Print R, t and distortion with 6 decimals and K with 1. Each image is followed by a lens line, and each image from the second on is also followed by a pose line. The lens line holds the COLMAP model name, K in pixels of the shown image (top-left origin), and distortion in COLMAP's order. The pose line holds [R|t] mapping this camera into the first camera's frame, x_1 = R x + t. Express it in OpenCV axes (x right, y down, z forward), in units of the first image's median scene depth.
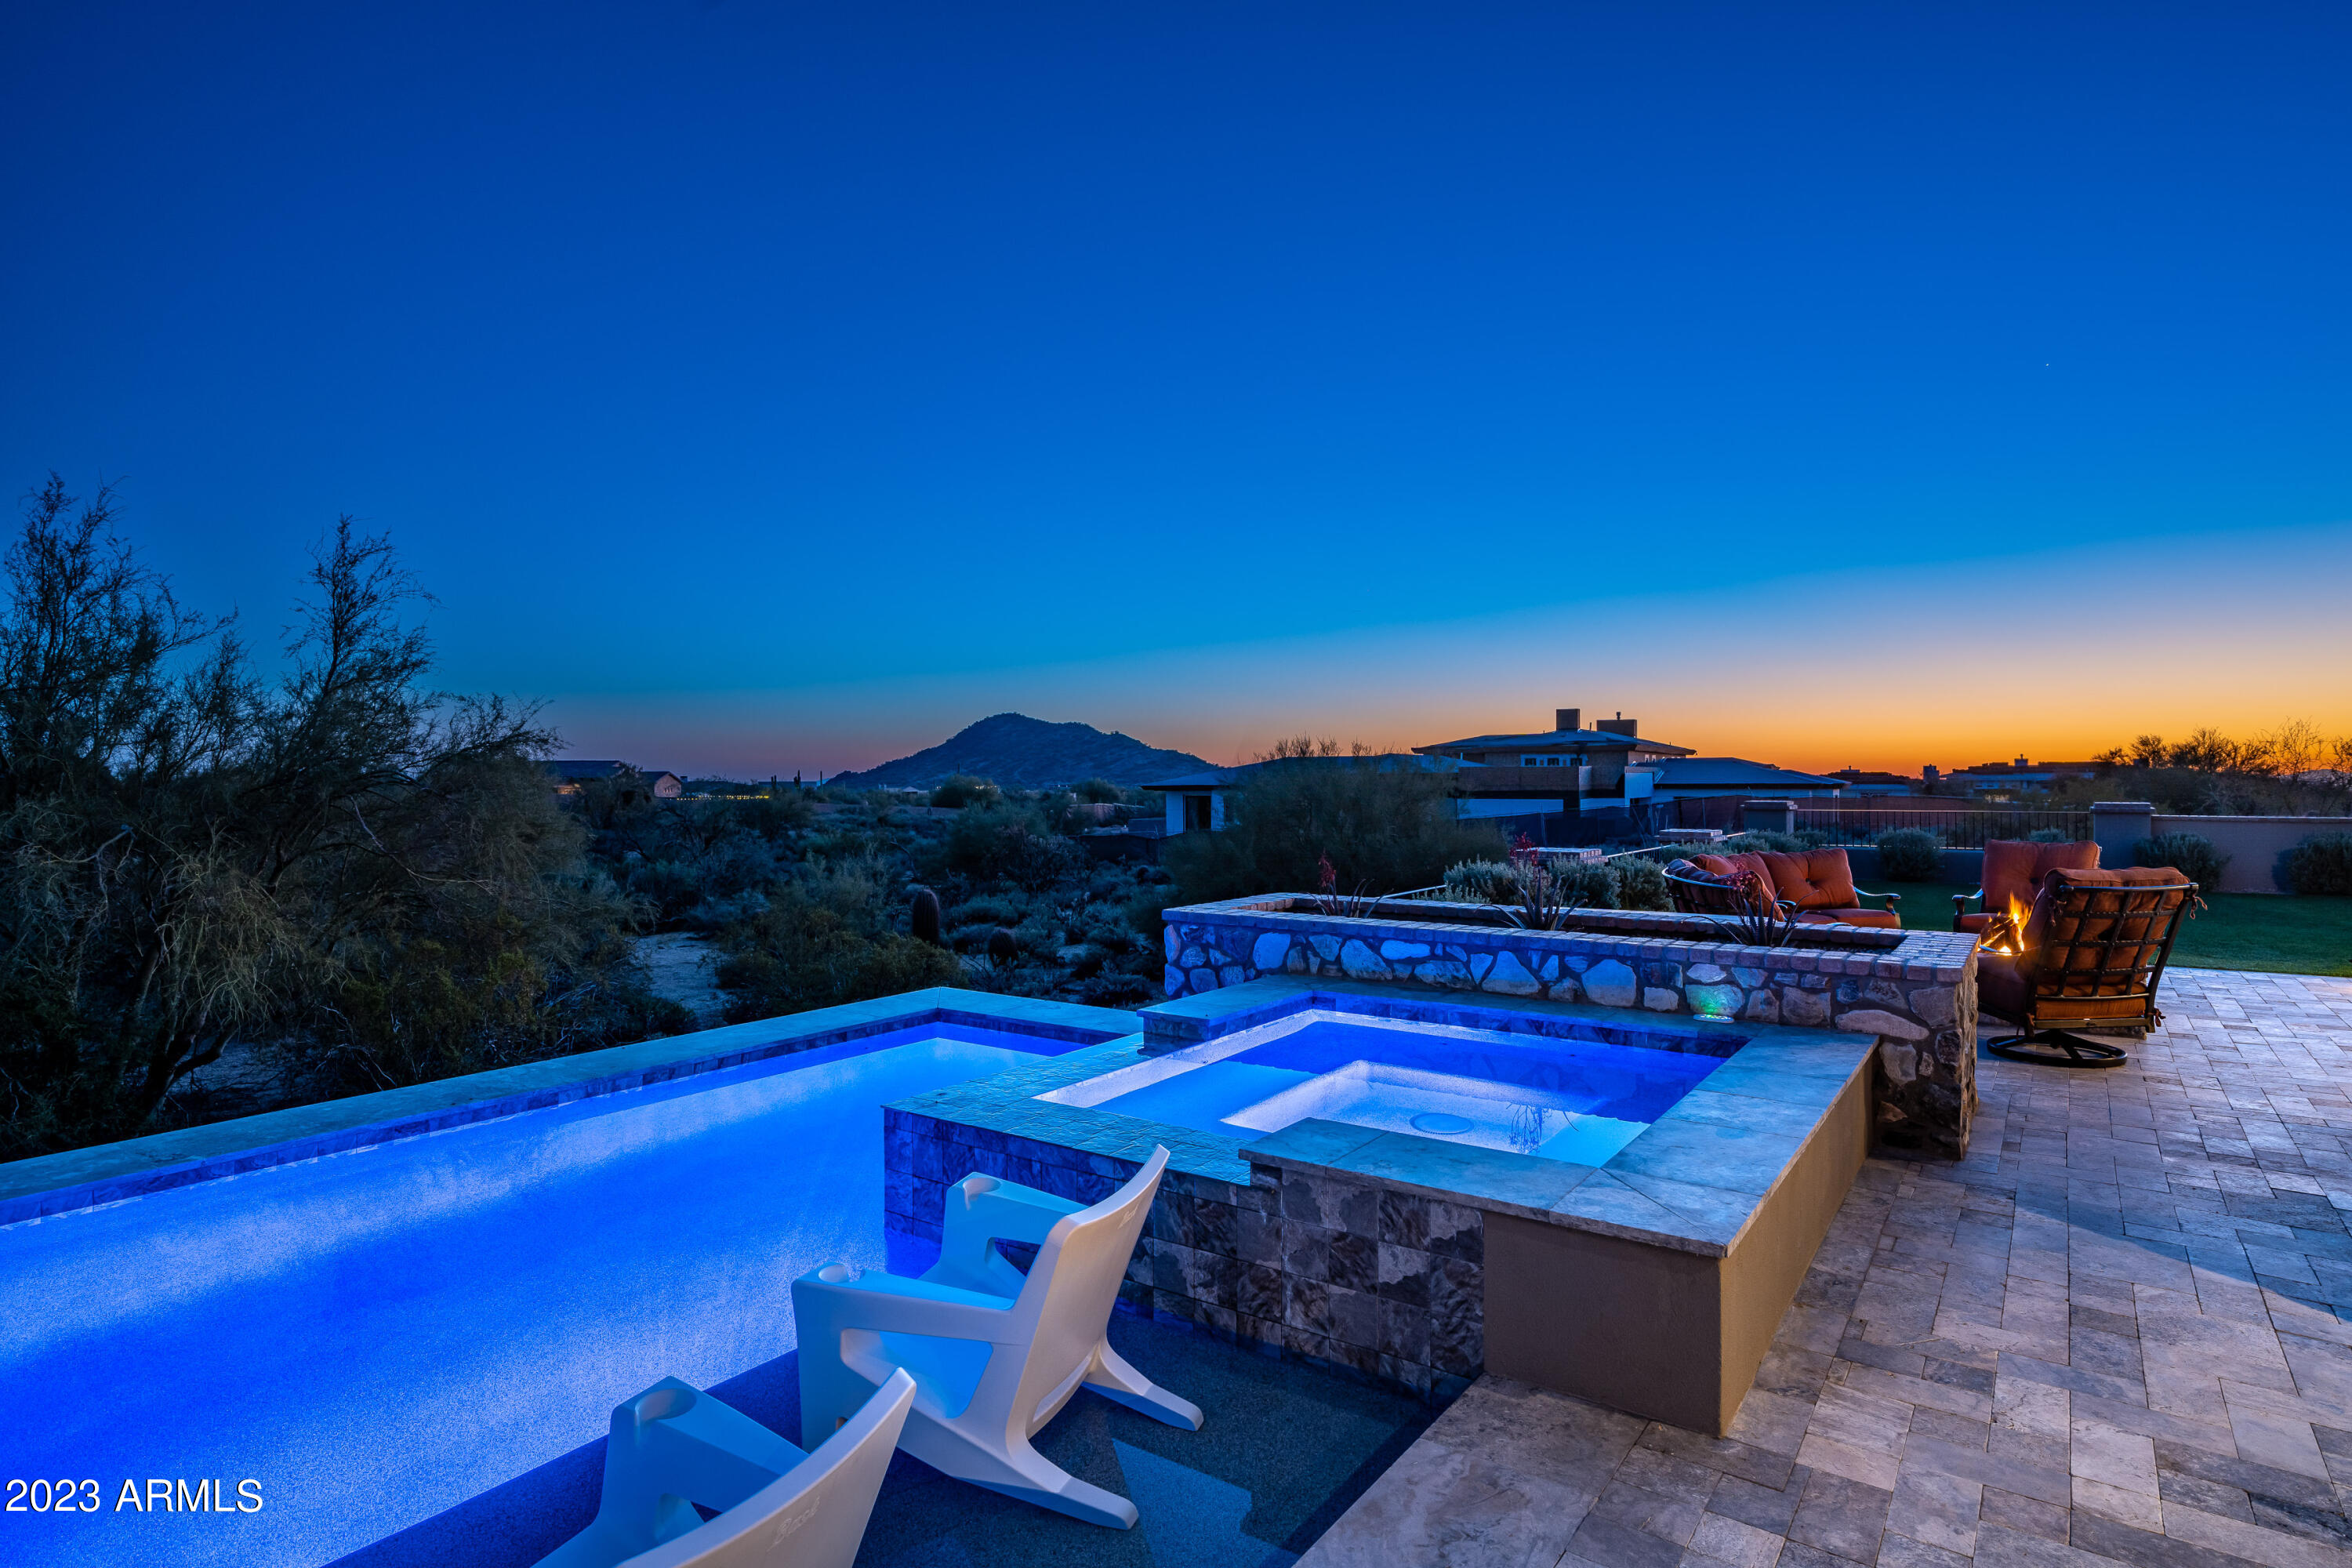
lens RADIAL K [[1247.2, 0, 1186.9], [0, 1247.2, 778.1], [0, 0, 1]] dist [0.000038, -0.000310]
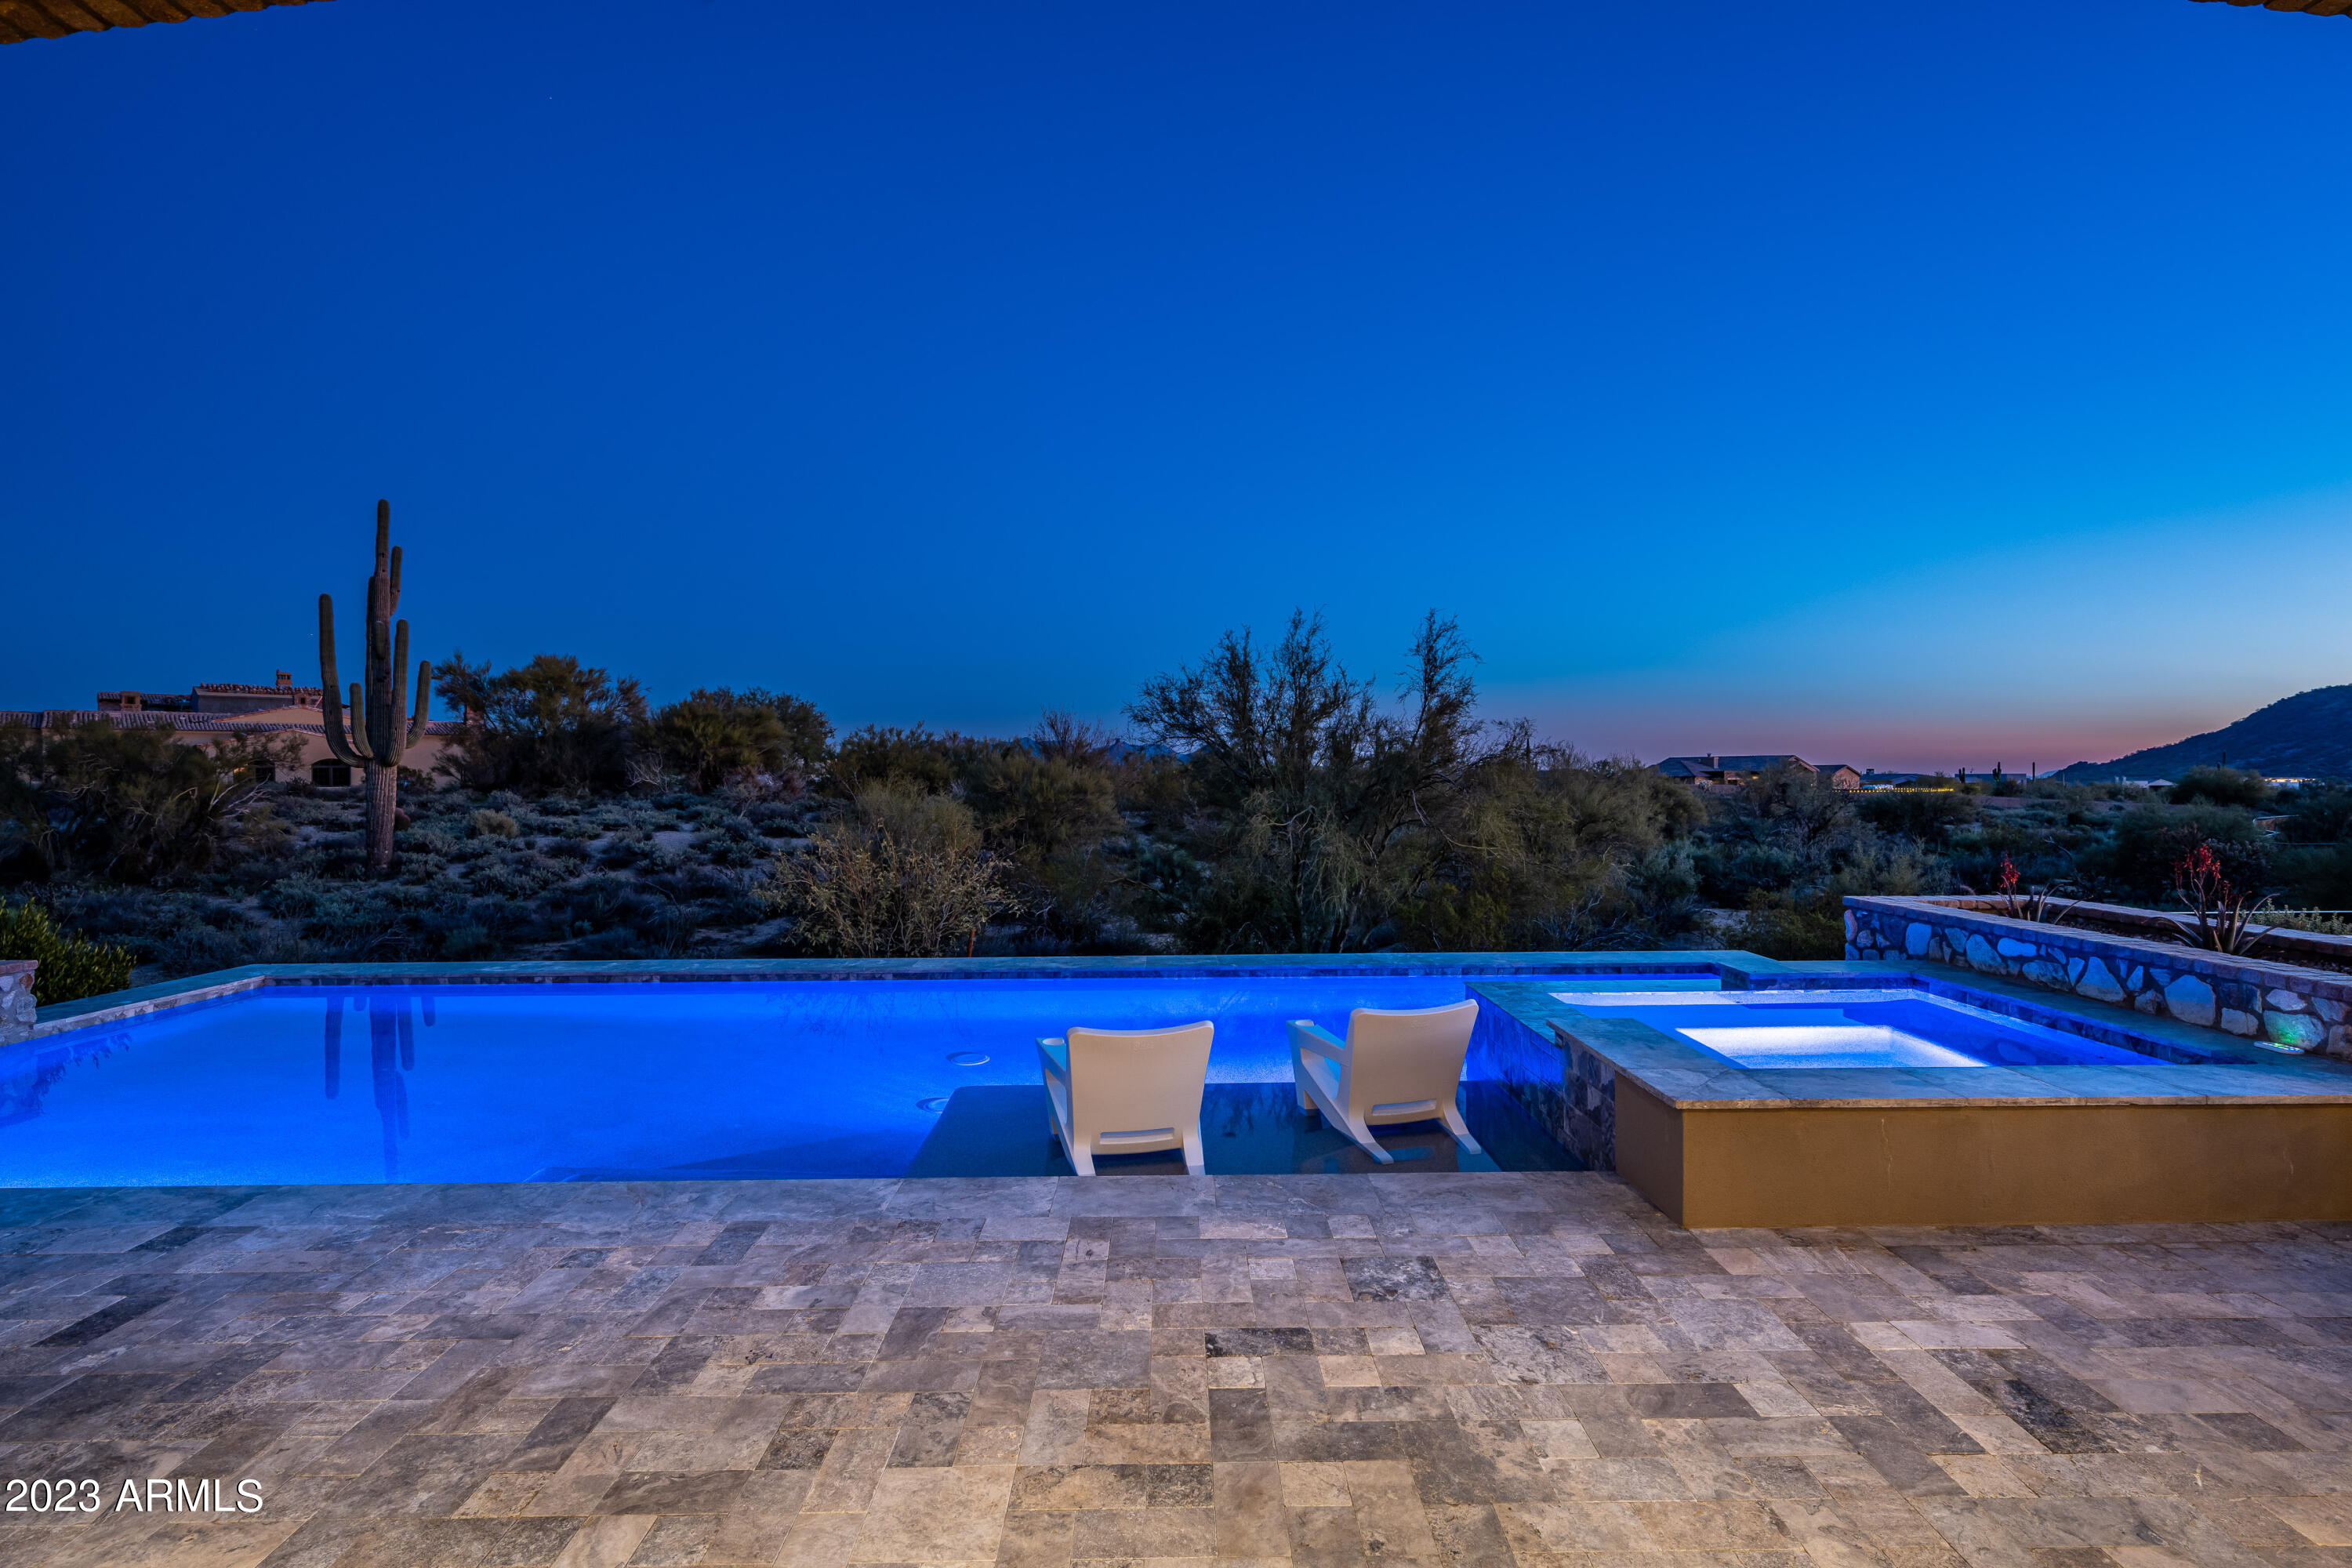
lens RADIAL K [[1118.3, 0, 1178.7], [0, 1118.3, 782.2], [0, 0, 1]] dist [0.001174, 0.000262]
pose [[0.584400, 0.003887, -0.811457, 0.556852], [0.004043, 0.999962, 0.007701, -0.014339], [0.811456, -0.007781, 0.584362, -0.141601]]
